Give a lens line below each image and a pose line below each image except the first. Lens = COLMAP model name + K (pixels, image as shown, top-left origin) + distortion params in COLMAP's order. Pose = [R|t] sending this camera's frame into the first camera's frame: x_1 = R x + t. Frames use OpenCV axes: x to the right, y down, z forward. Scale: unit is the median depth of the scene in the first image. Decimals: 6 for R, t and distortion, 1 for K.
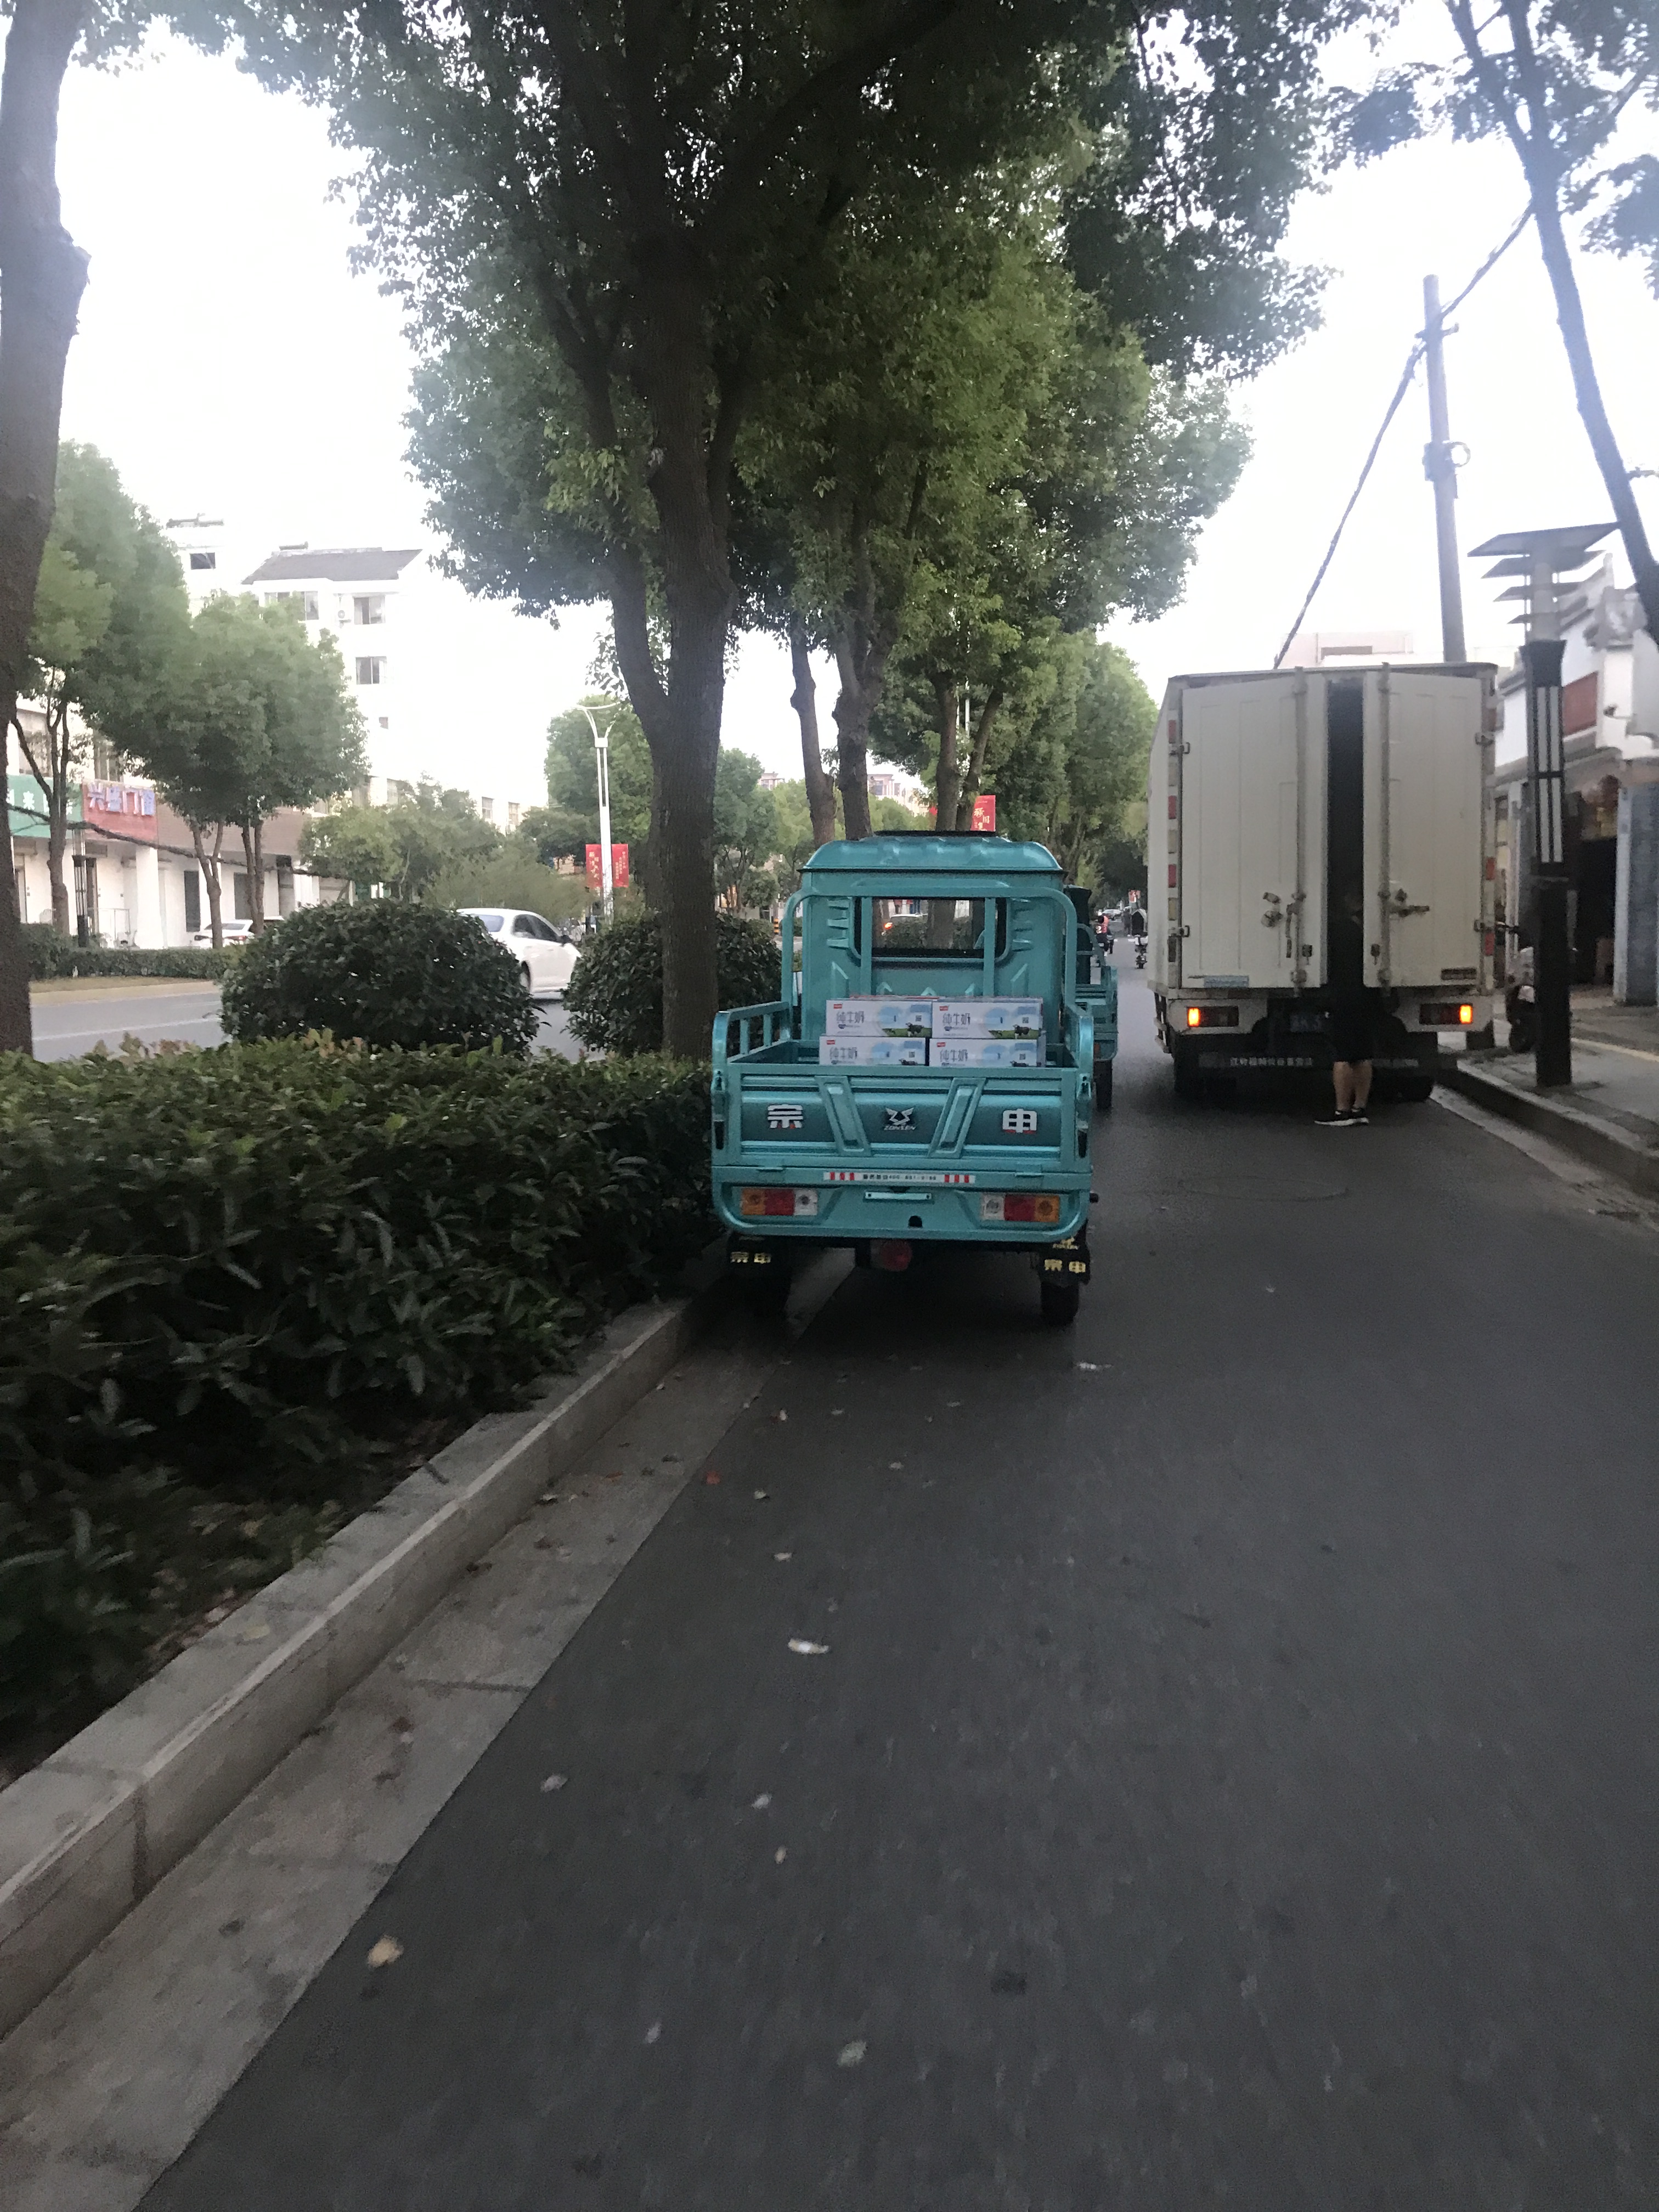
lens RADIAL K [[1820.7, 0, 829.5], [0, 1820.7, 1106.0], [0, 0, 1]] dist [0.077075, -0.173235]
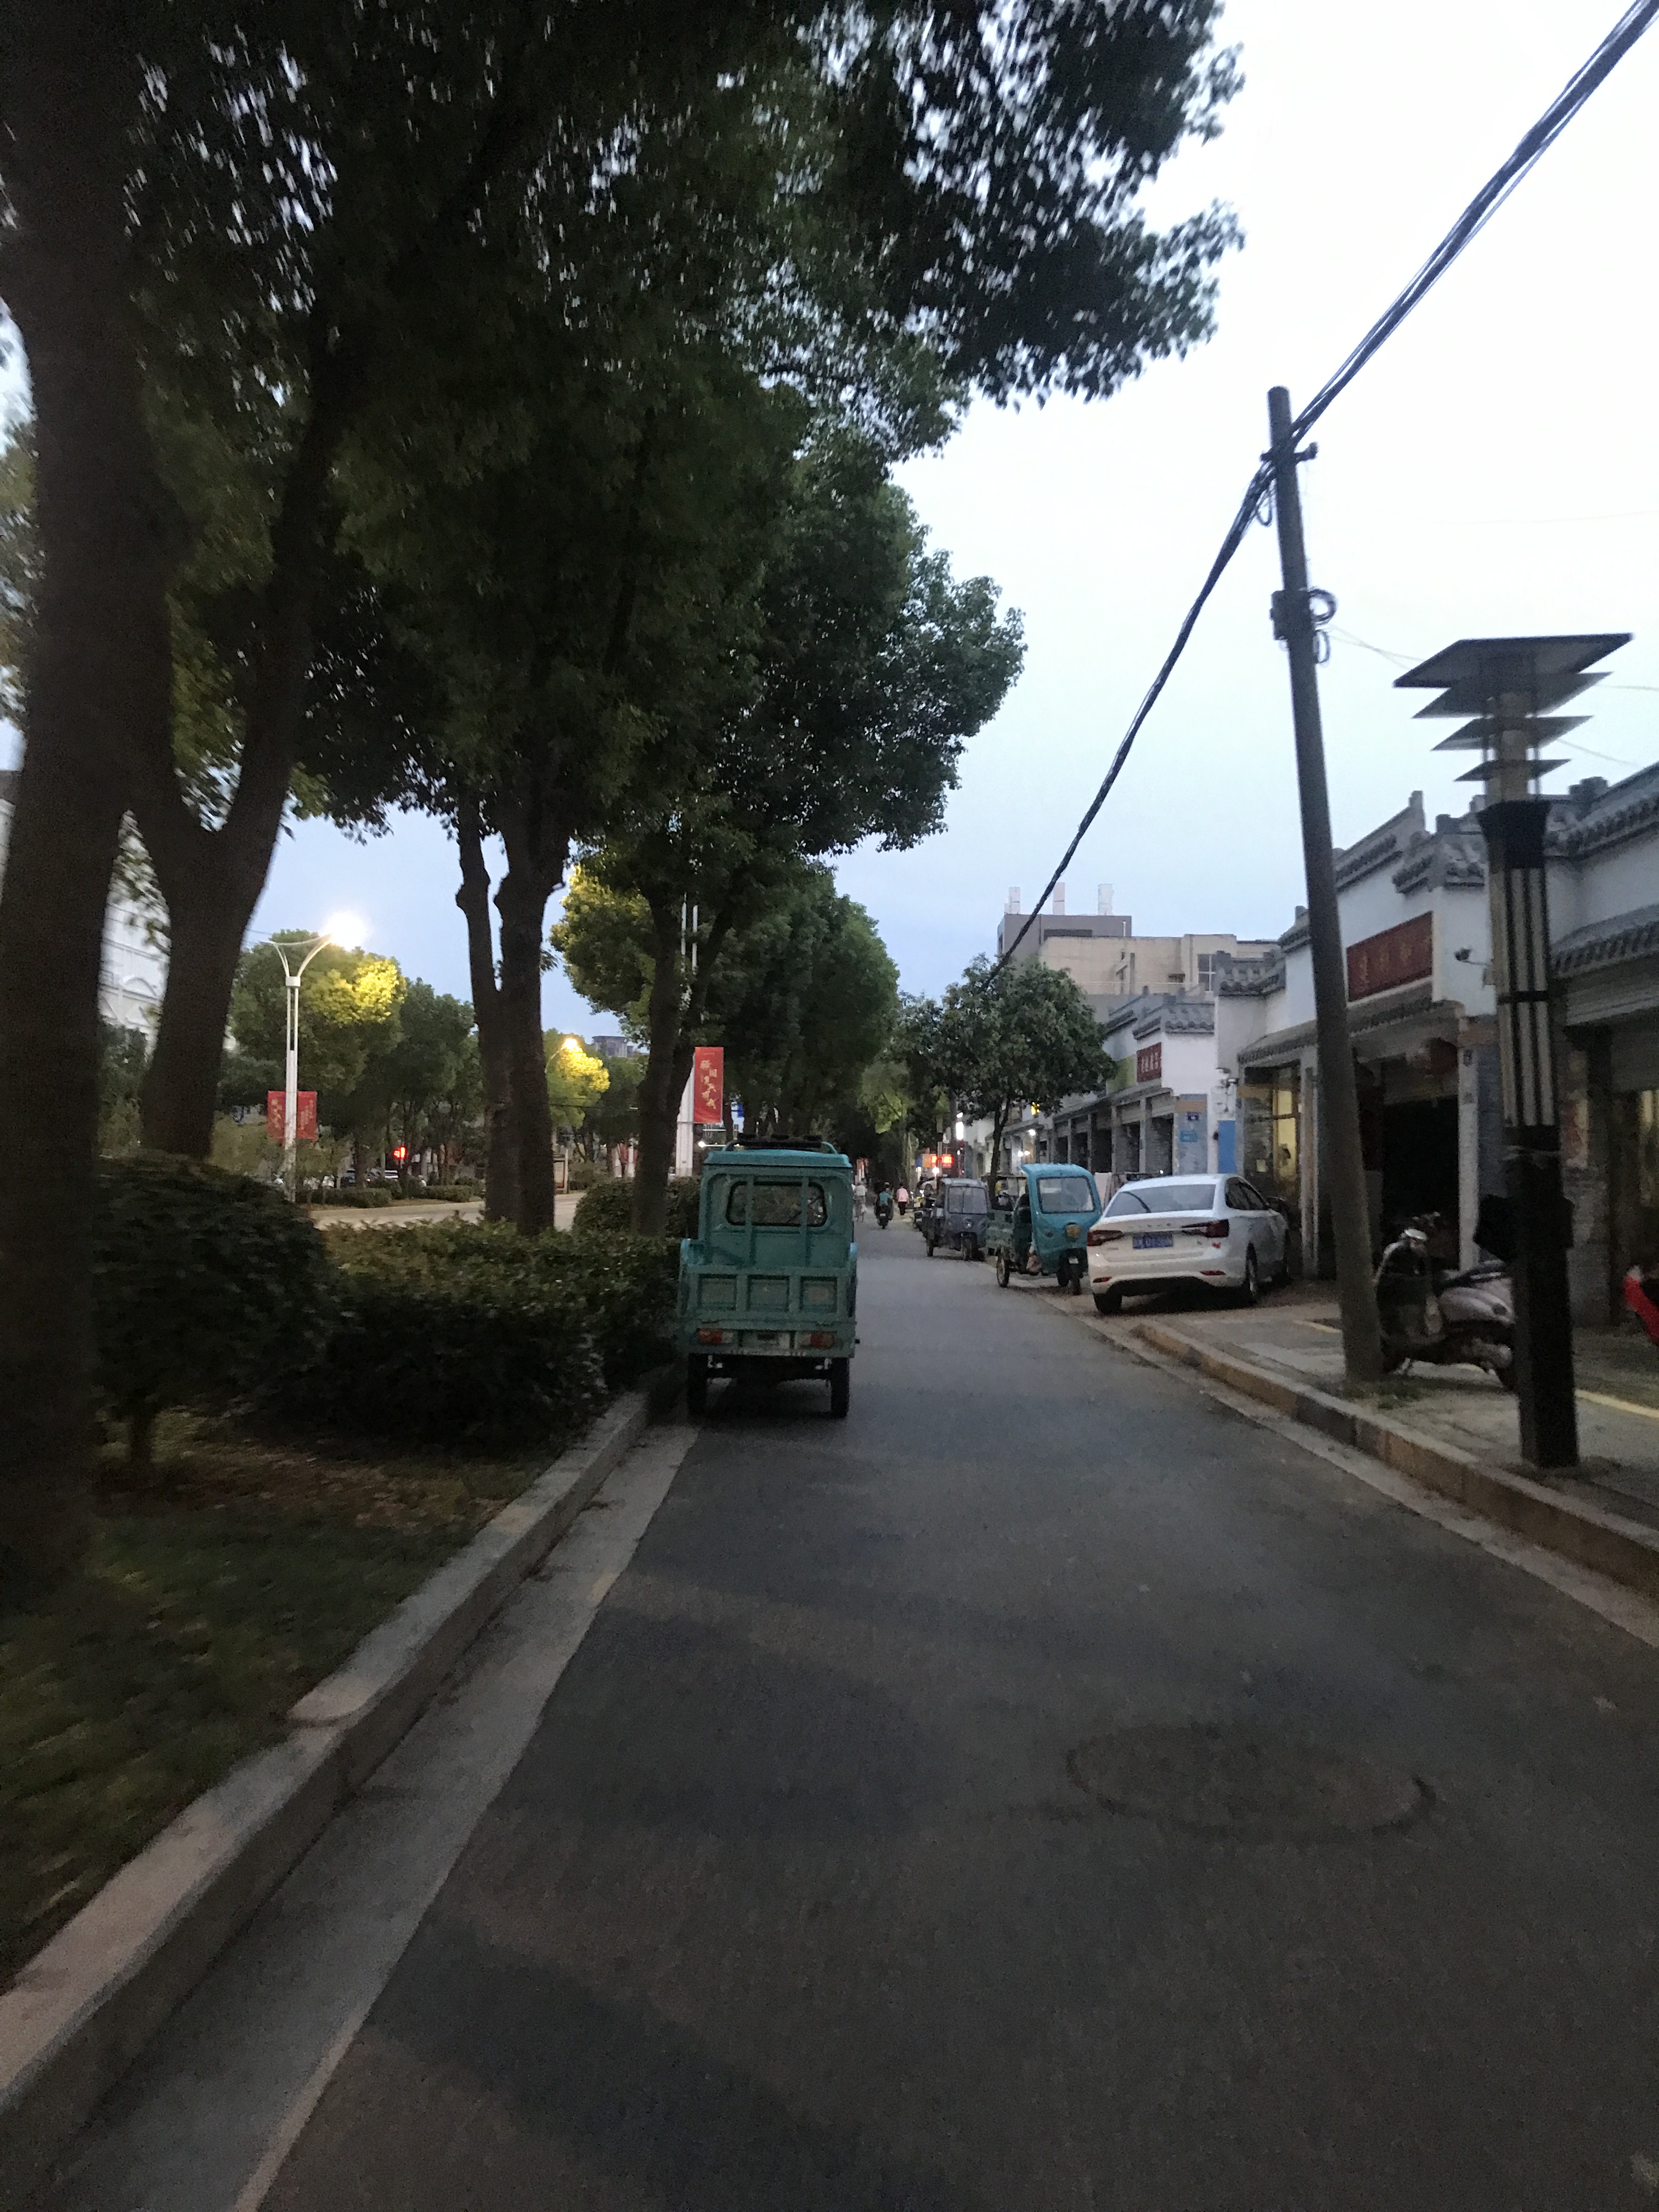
lens RADIAL K [[1820.7, 0, 829.5], [0, 1820.7, 1106.0], [0, 0, 1]] dist [0.077075, -0.173235]
pose [[0.988837, 0.031107, 0.145719, 0.020961], [-0.009802, 0.989427, -0.144700, -0.020938], [-0.148679, 0.141656, 0.978687, 0.198585]]
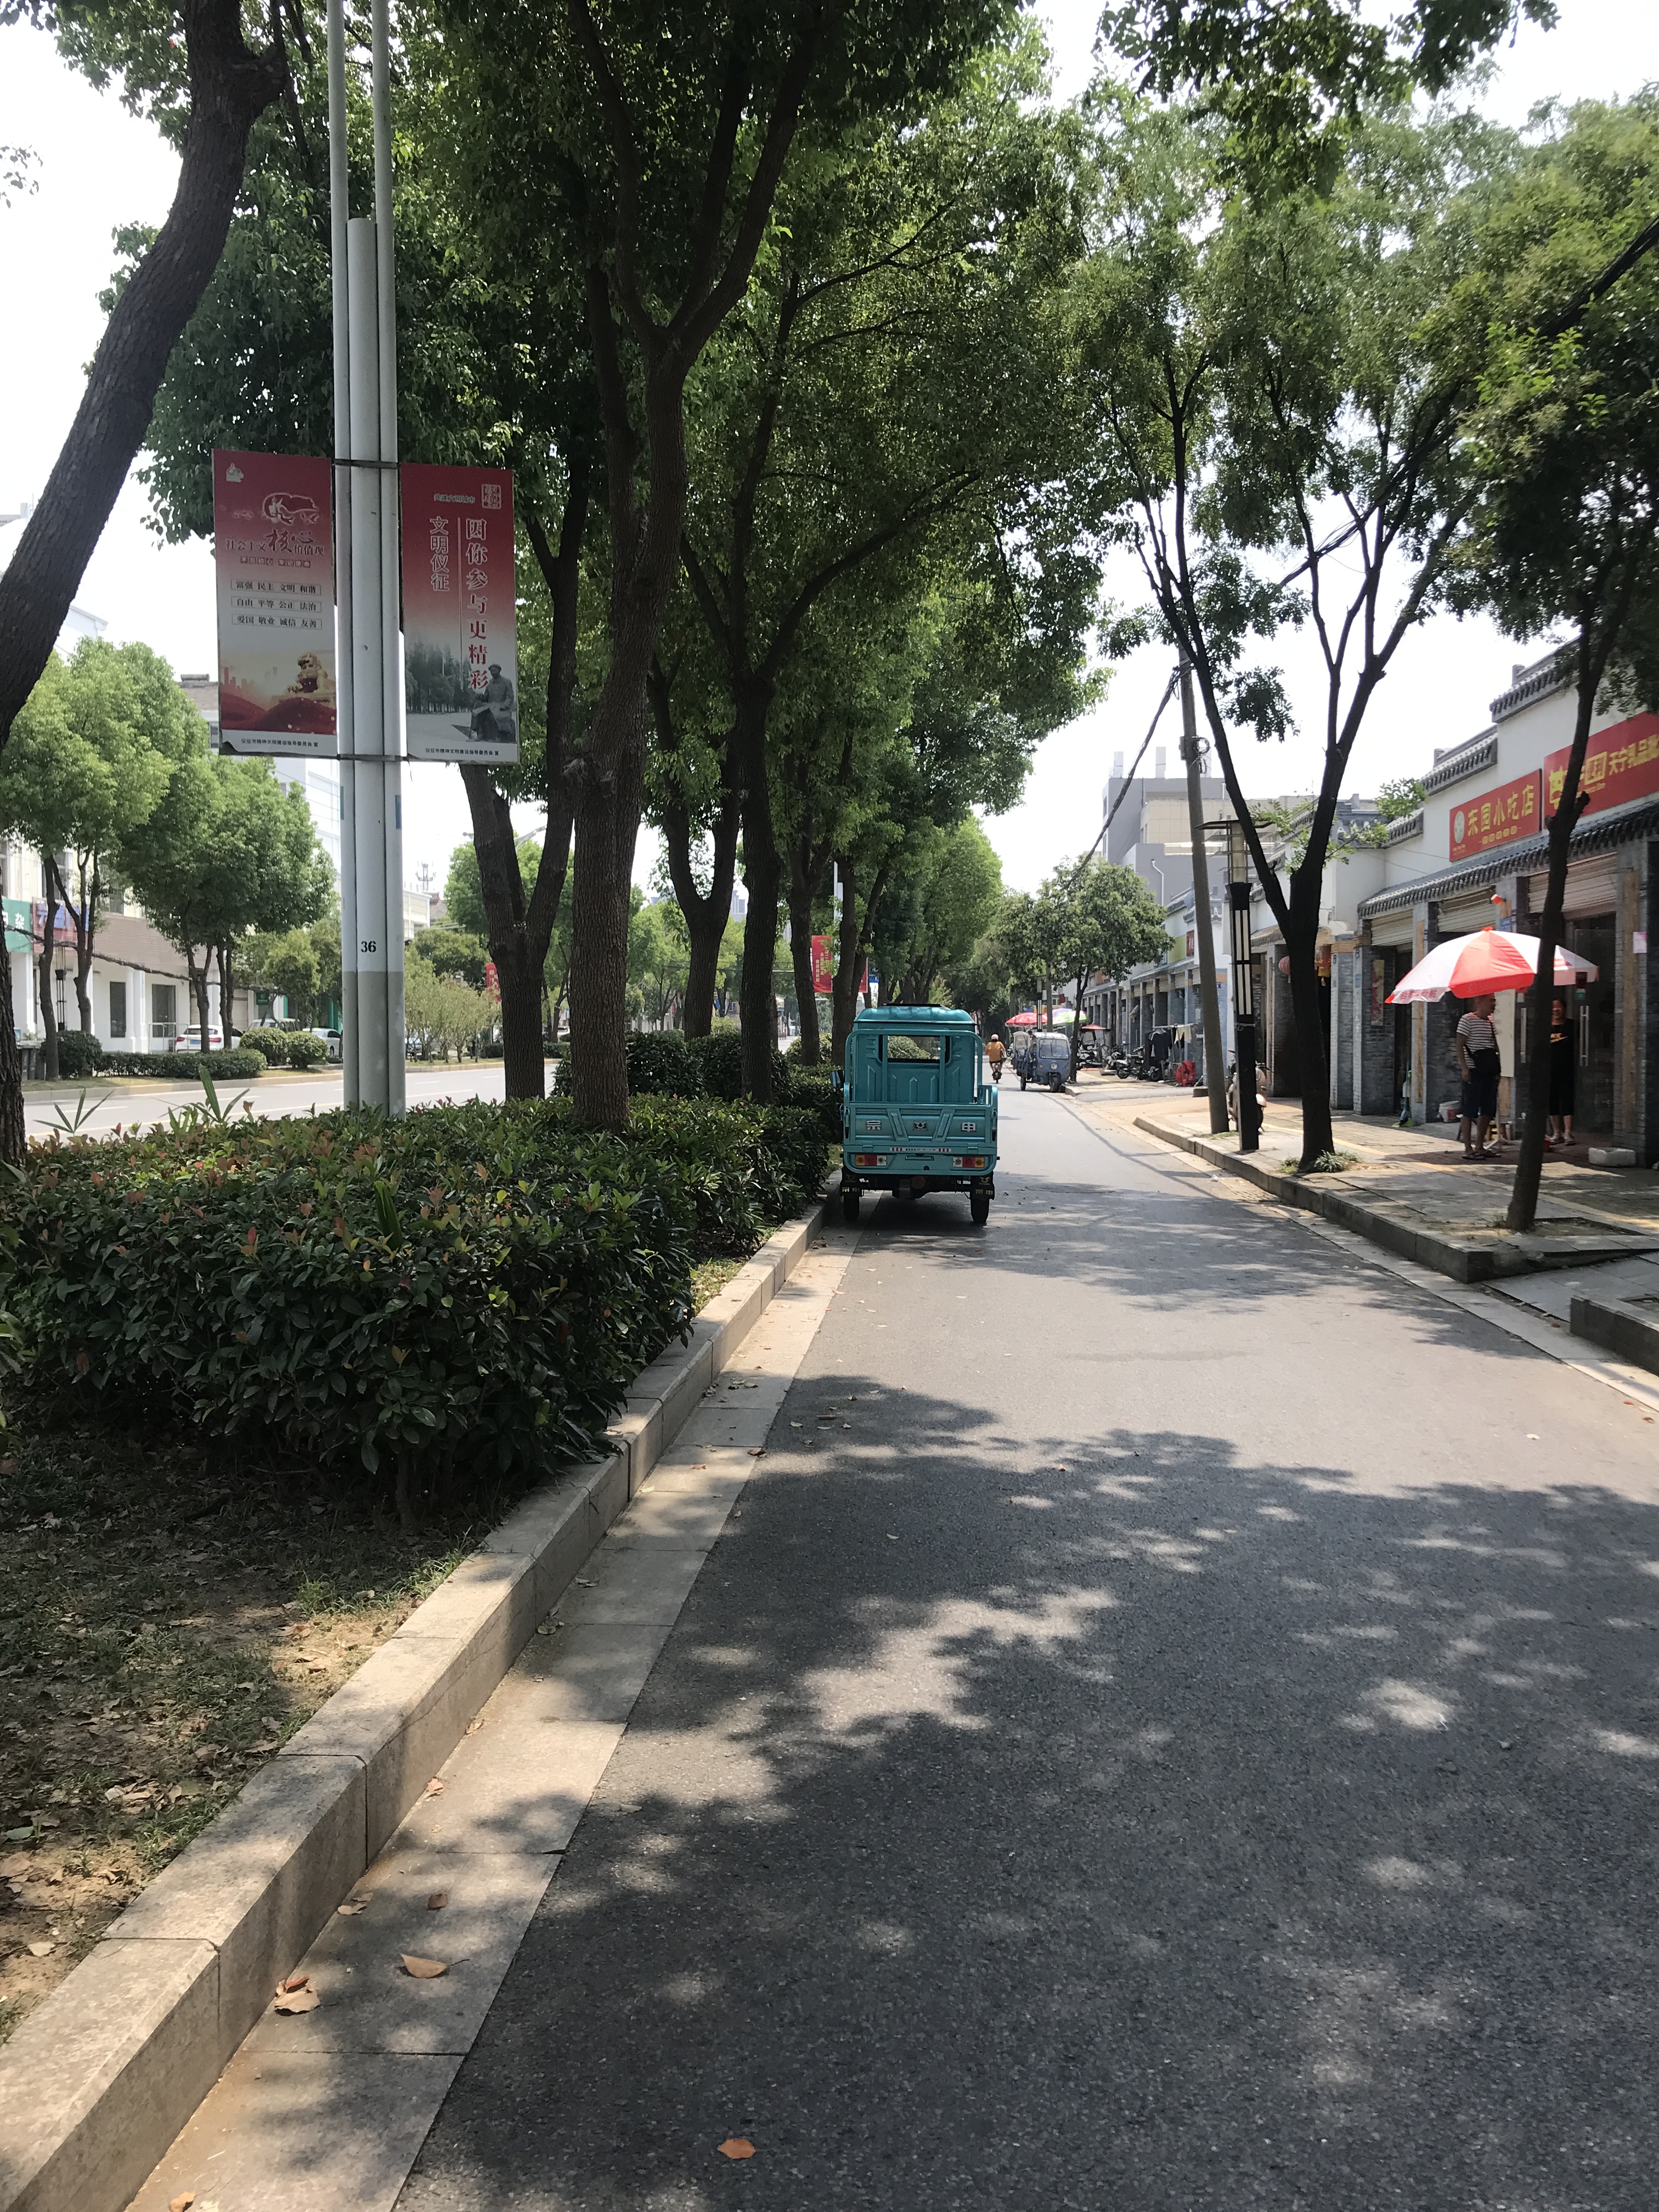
lens RADIAL K [[1820.7, 0, 829.5], [0, 1820.7, 1106.0], [0, 0, 1]] dist [0.077075, -0.173235]
pose [[0.996167, 0.011534, 0.086706, -0.062663], [-0.006256, 0.998124, -0.060897, 0.026312], [-0.087246, 0.060122, 0.994371, -0.309798]]
